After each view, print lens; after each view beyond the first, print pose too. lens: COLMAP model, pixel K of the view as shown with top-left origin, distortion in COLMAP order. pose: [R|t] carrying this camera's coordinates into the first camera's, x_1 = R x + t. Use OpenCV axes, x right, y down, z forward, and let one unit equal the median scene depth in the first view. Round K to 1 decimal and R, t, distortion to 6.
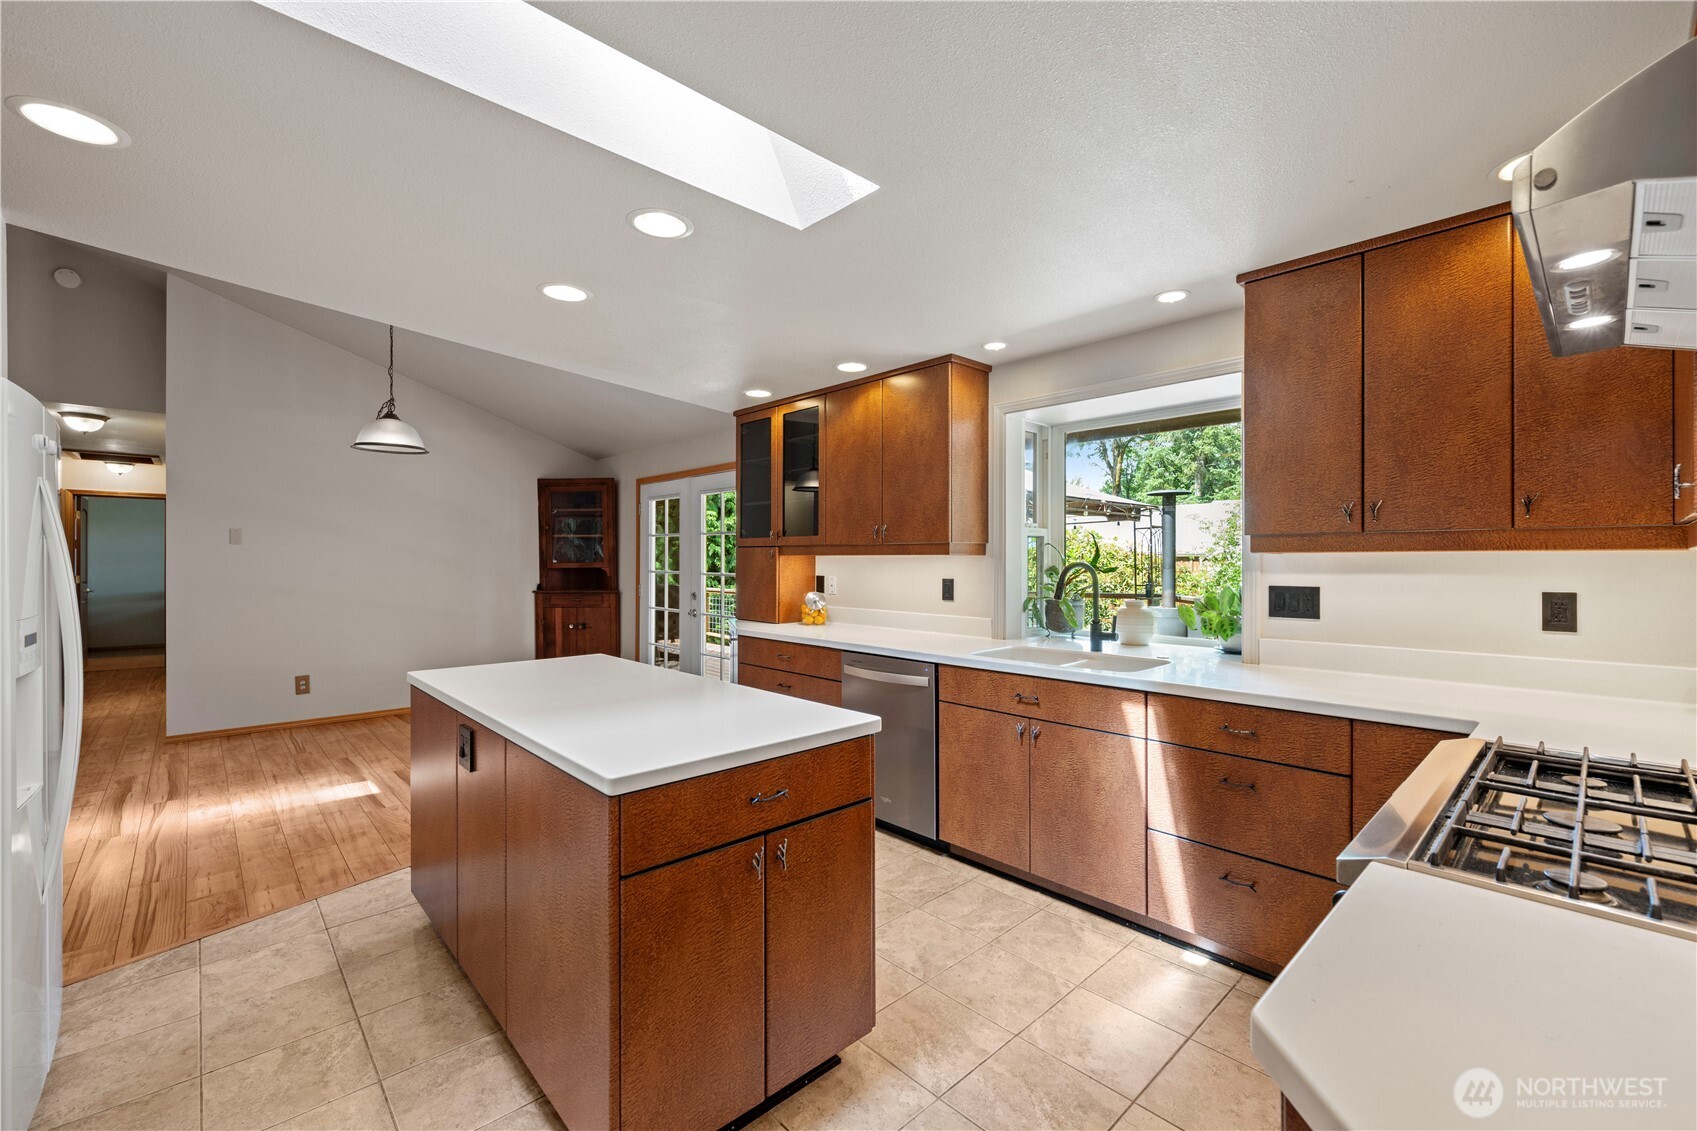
lens RADIAL K [[711.0, 0, 853.4], [0, 711.0, 562.1], [0, 0, 1]] dist [-0.001656, -0.000286]
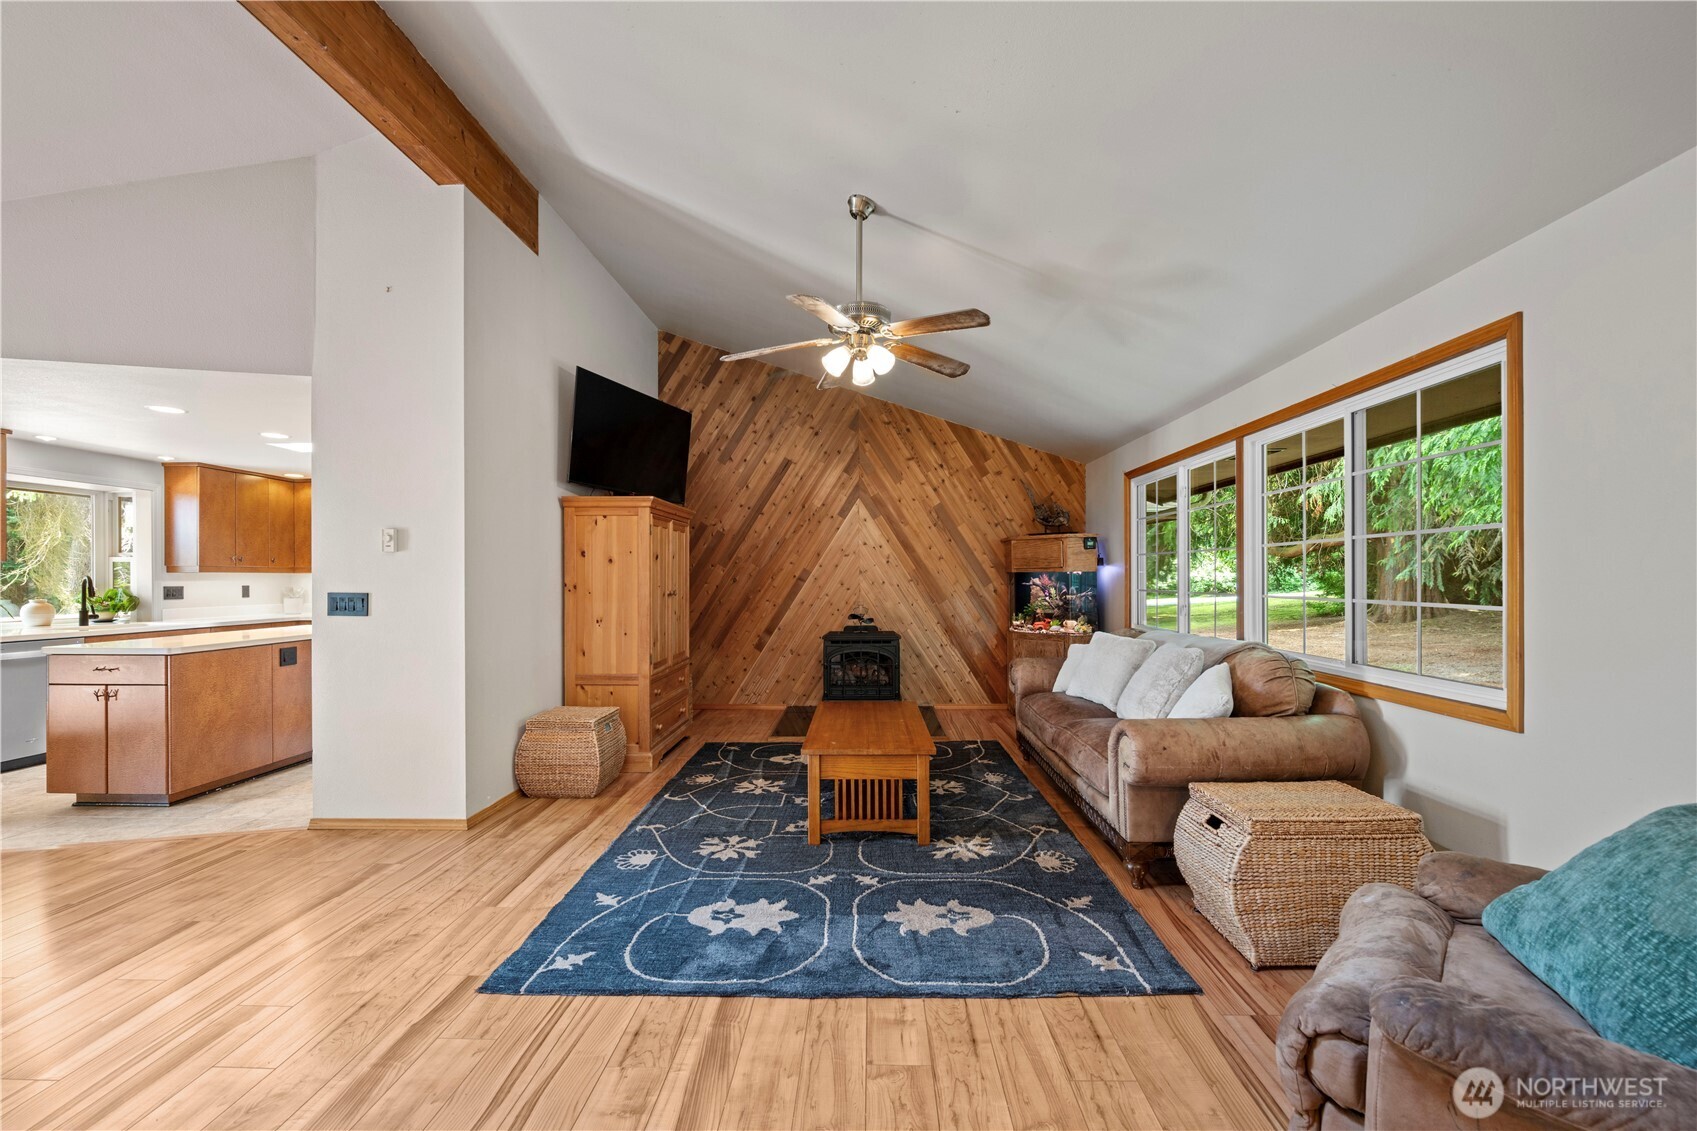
lens RADIAL K [[669.5, 0, 846.4], [0, 669.5, 576.0], [0, 0, 1]] dist [-0.003622, 0.000822]
pose [[-0.705041, 0.003759, 0.709157, -2.132163], [0.003935, 0.999991, -0.001389, 0.009397], [-0.709156, 0.001811, -0.705049, 0.800370]]
